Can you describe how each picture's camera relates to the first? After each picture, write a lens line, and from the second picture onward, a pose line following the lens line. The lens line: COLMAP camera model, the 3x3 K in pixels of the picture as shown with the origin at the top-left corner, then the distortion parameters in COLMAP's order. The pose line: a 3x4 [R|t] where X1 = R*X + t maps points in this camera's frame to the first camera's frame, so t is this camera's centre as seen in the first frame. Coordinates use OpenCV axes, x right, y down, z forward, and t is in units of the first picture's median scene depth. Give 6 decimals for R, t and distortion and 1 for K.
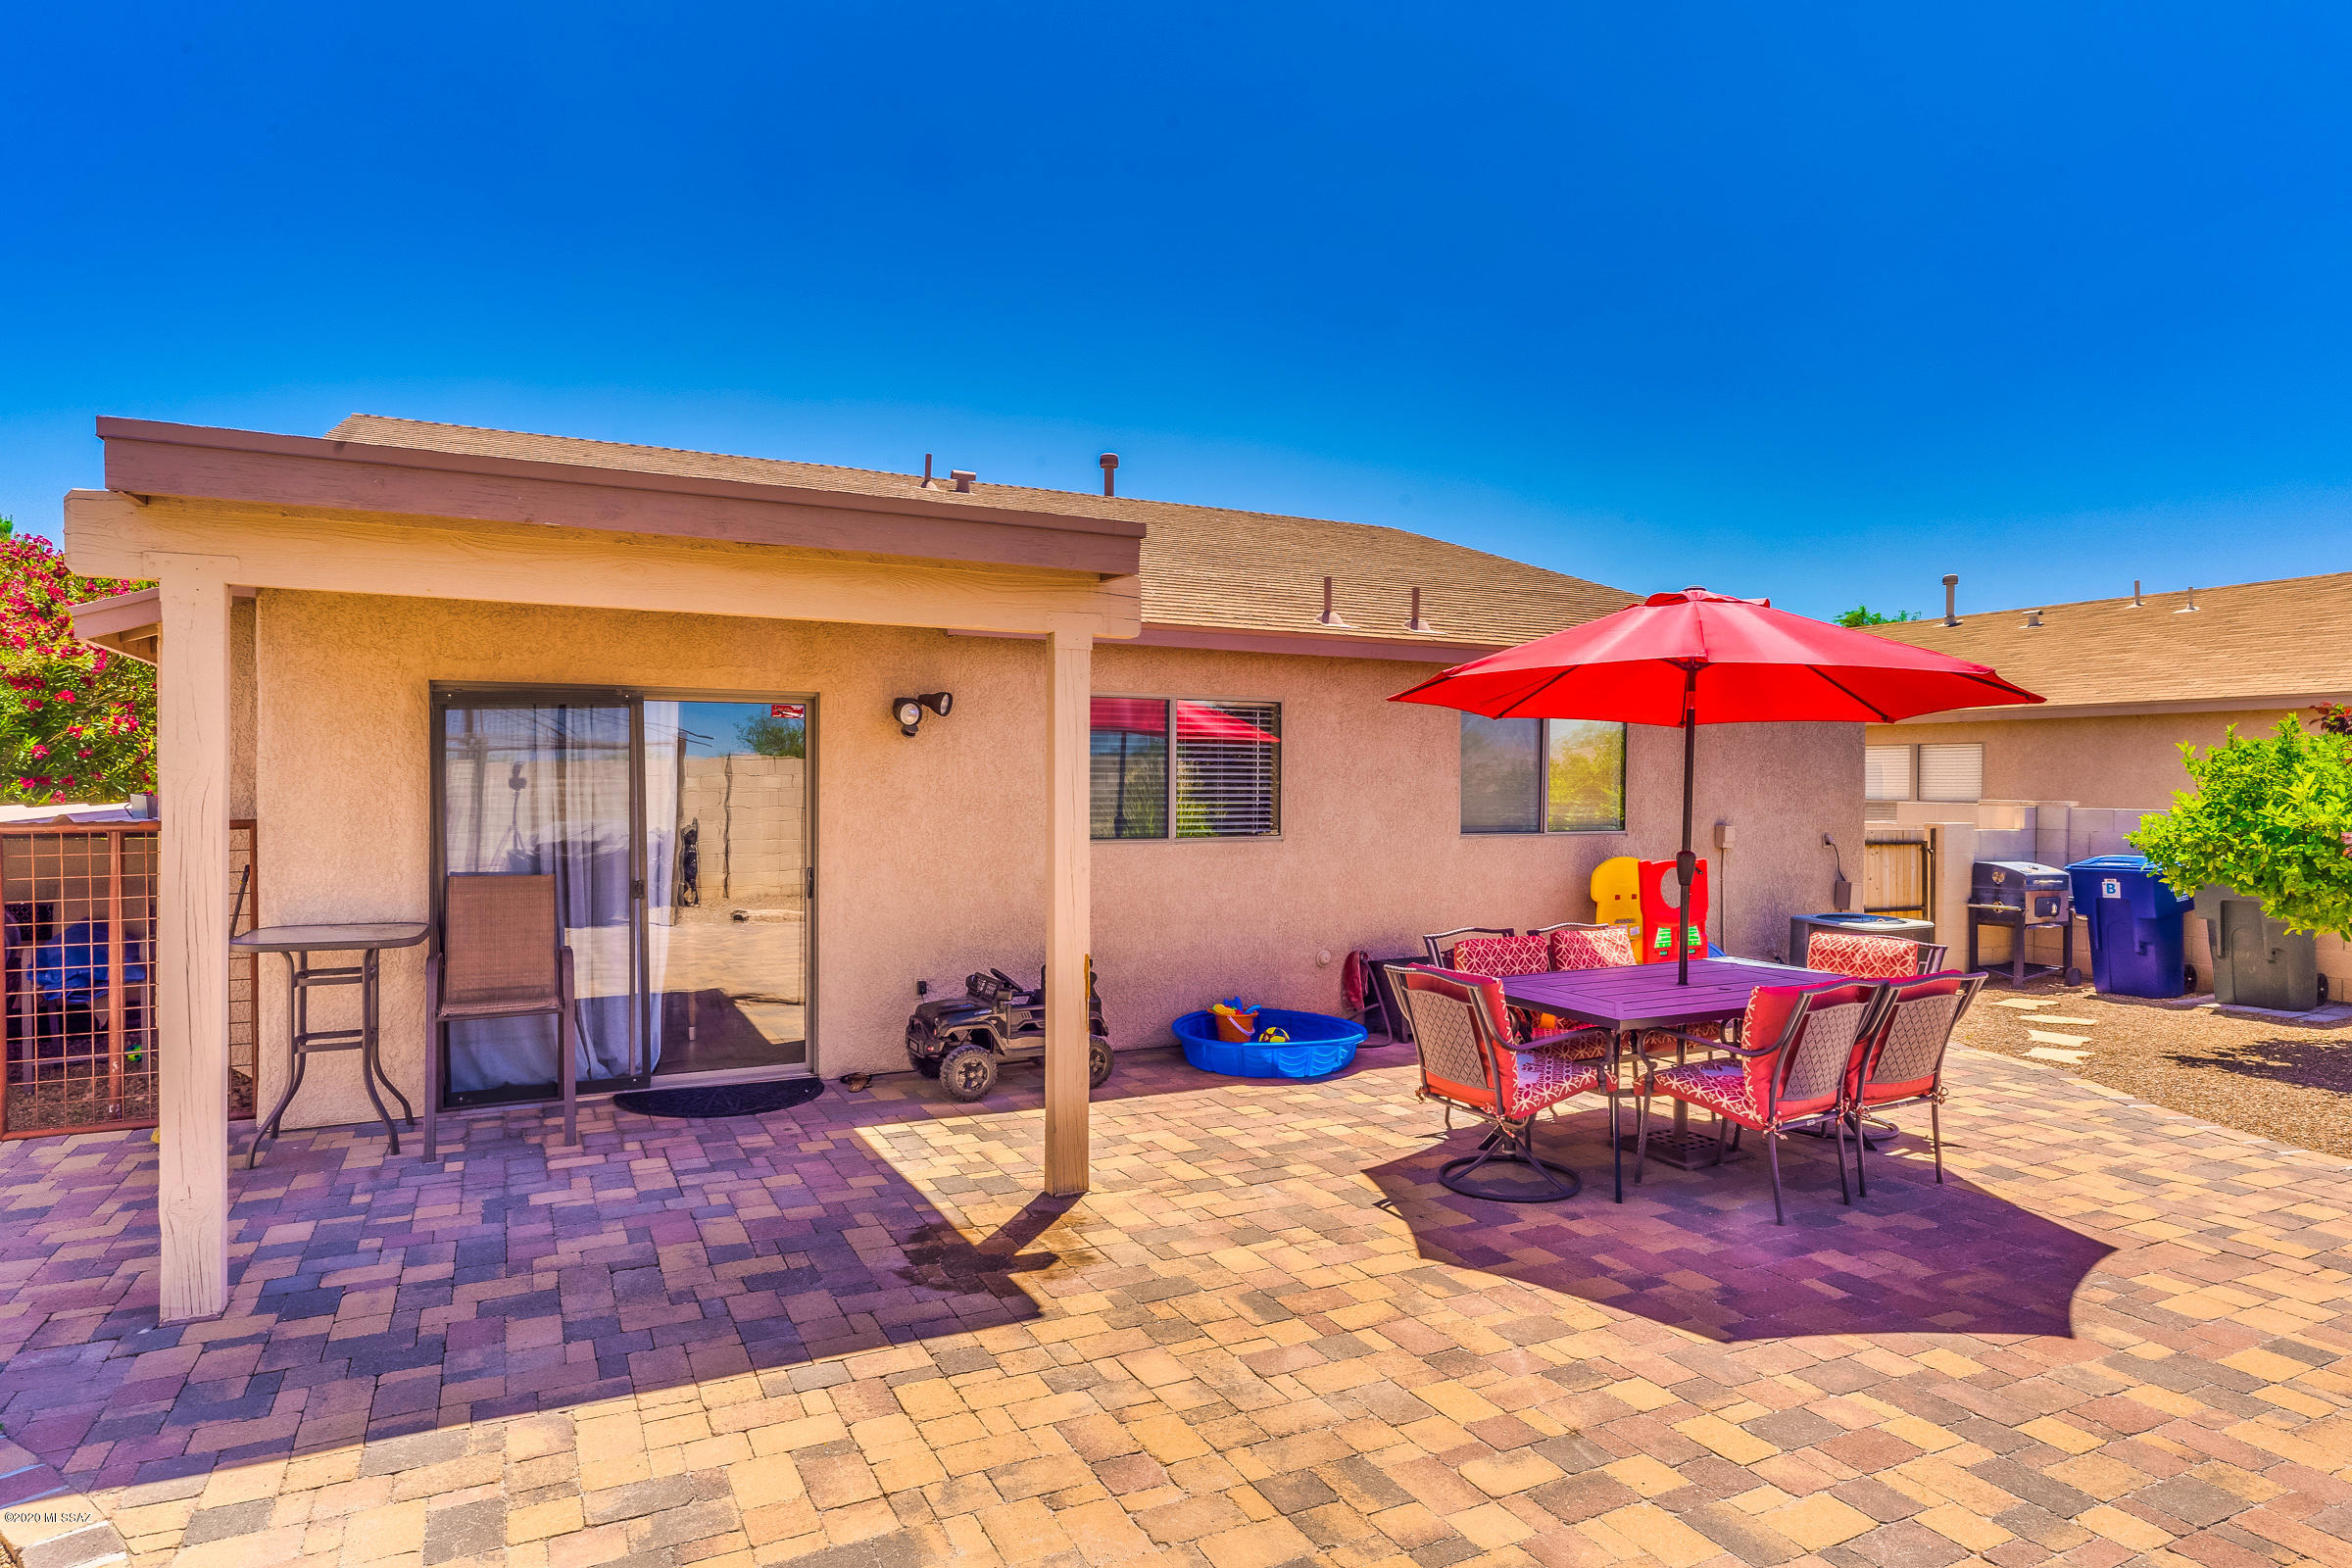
lens RADIAL K [[1331.2, 0, 1171.6], [0, 1331.2, 786.2], [0, 0, 1]] dist [-0.000490, 0.000928]
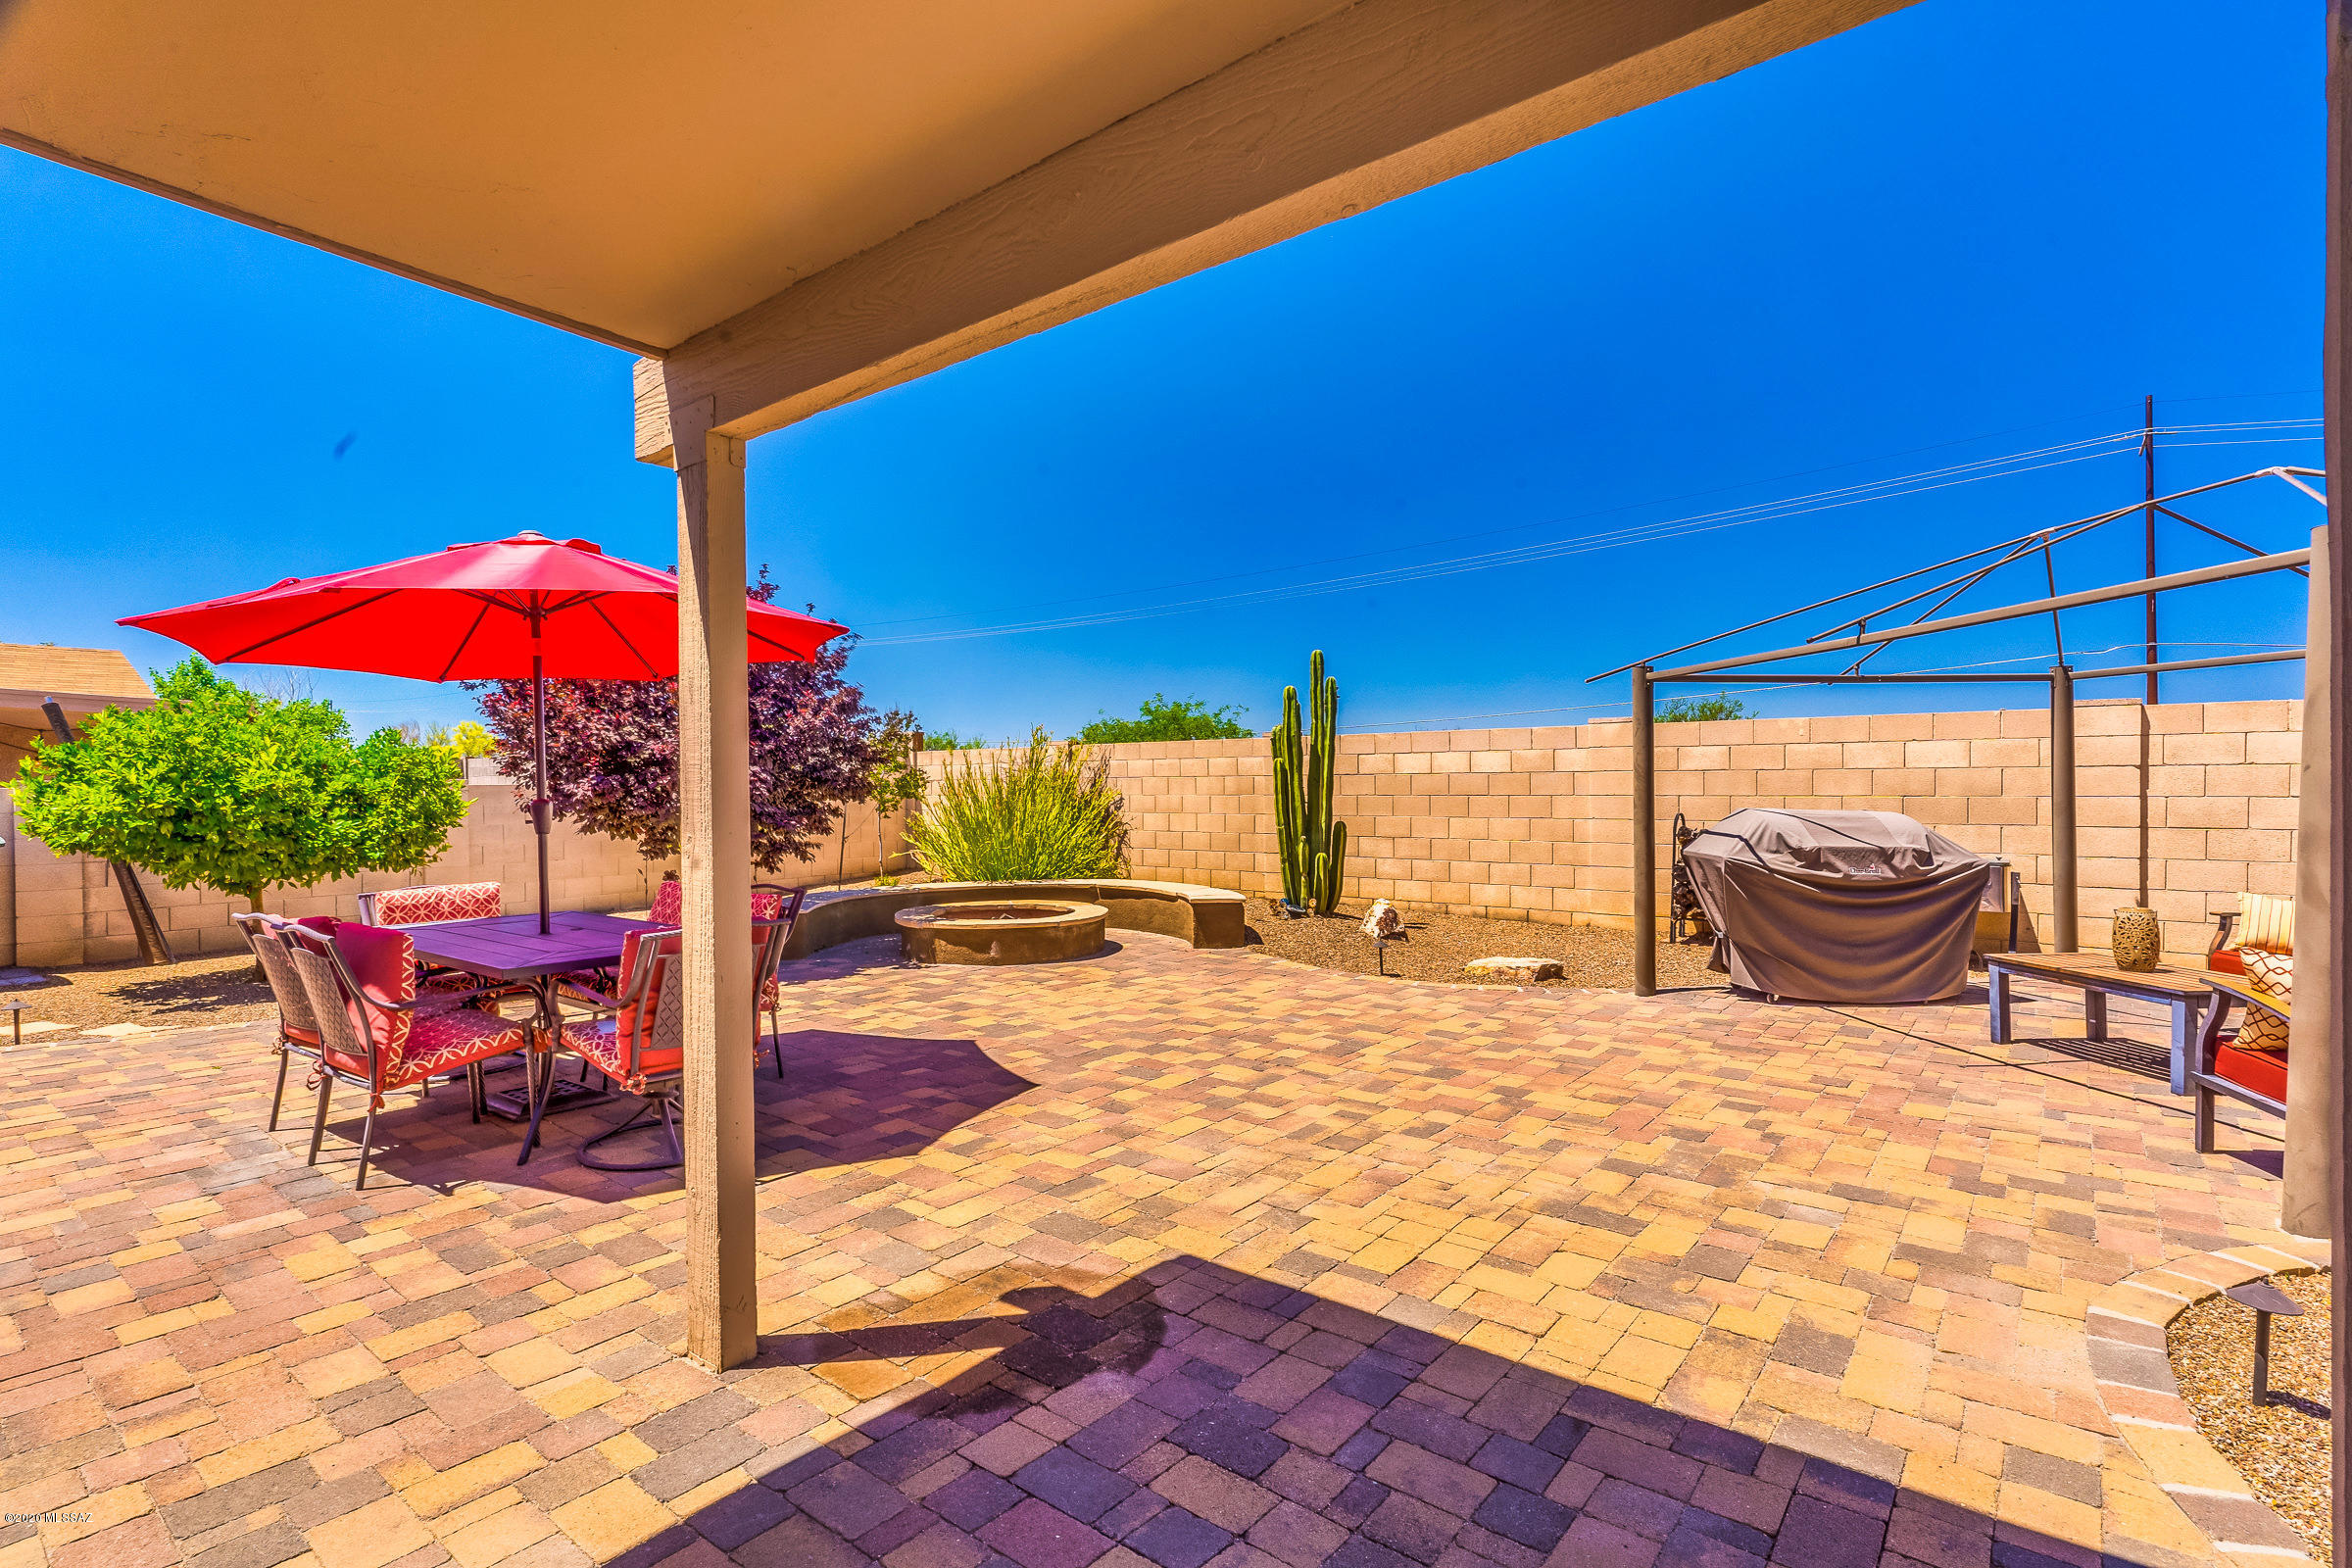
lens RADIAL K [[1149.5, 0, 1167.3], [0, 1149.5, 789.3], [0, 0, 1]] dist [0.006510, -0.002531]
pose [[-0.416311, -0.006636, 0.909198, -0.787740], [0.008976, 0.999895, 0.011408, 0.048053], [-0.909178, 0.012910, -0.416207, 1.259831]]
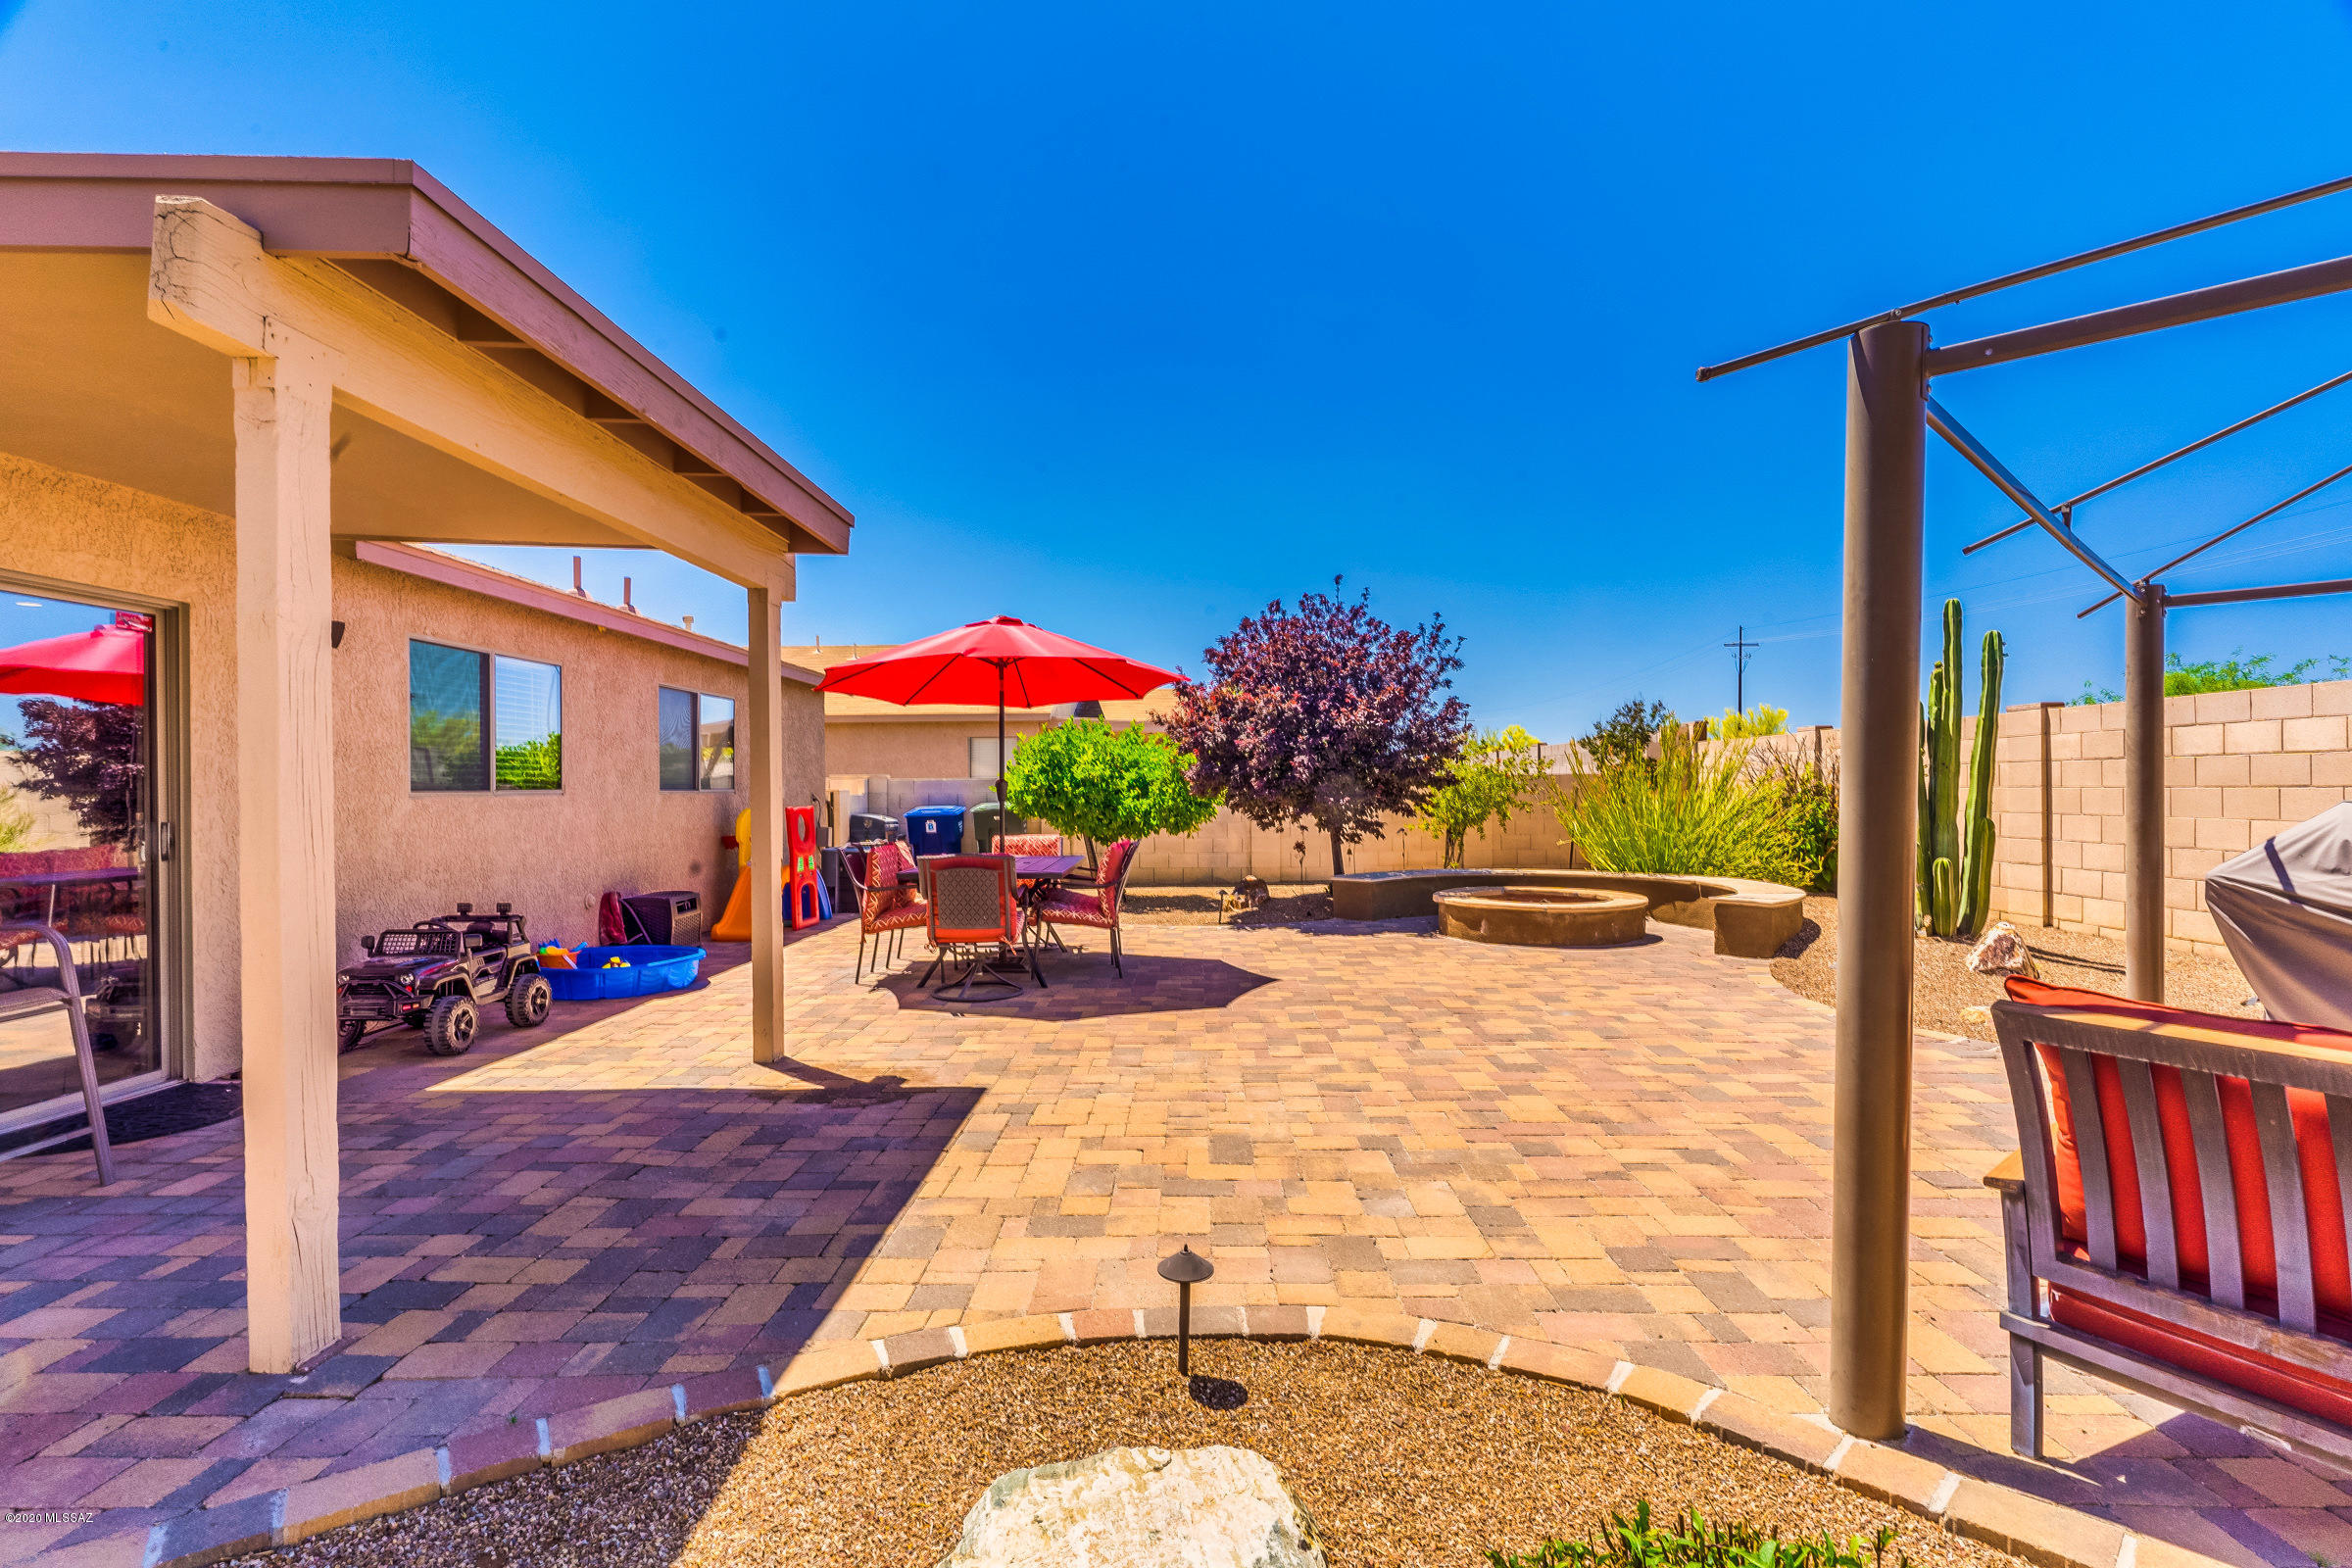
lens RADIAL K [[1149.5, 0, 1167.4], [0, 1149.5, 847.4], [0, 0, 1]] dist [0.006510, -0.002531]
pose [[0.466301, -0.054255, 0.882961, -0.996850], [0.011944, 0.998413, 0.055041, 0.073425], [-0.884545, -0.015120, 0.466209, 0.244909]]
